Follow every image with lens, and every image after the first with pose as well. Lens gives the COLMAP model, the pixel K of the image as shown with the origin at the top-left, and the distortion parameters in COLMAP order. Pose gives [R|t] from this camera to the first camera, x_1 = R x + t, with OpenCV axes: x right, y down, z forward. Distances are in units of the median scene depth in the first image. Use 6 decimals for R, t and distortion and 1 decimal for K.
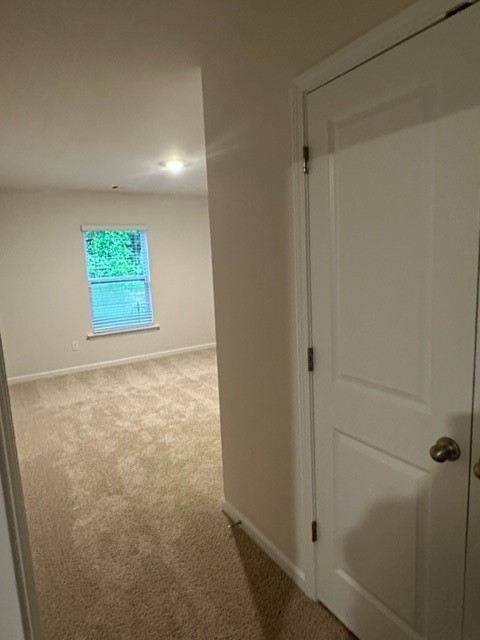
lens RADIAL K [[404.5, 0, 238.4], [0, 404.5, 319.0], [0, 0, 1]] dist [-0.006736, 0.007384]
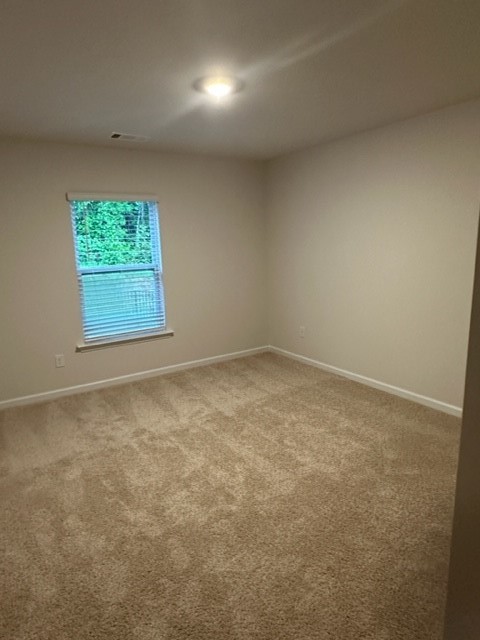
lens RADIAL K [[404.5, 0, 239.3], [0, 404.5, 320.2], [0, 0, 1]] dist [-0.006736, 0.007384]
pose [[0.999734, 0.010906, 0.020308, -0.108050], [-0.011761, 0.999028, 0.042486, -0.045194], [-0.019825, -0.042714, 0.998891, 0.302250]]
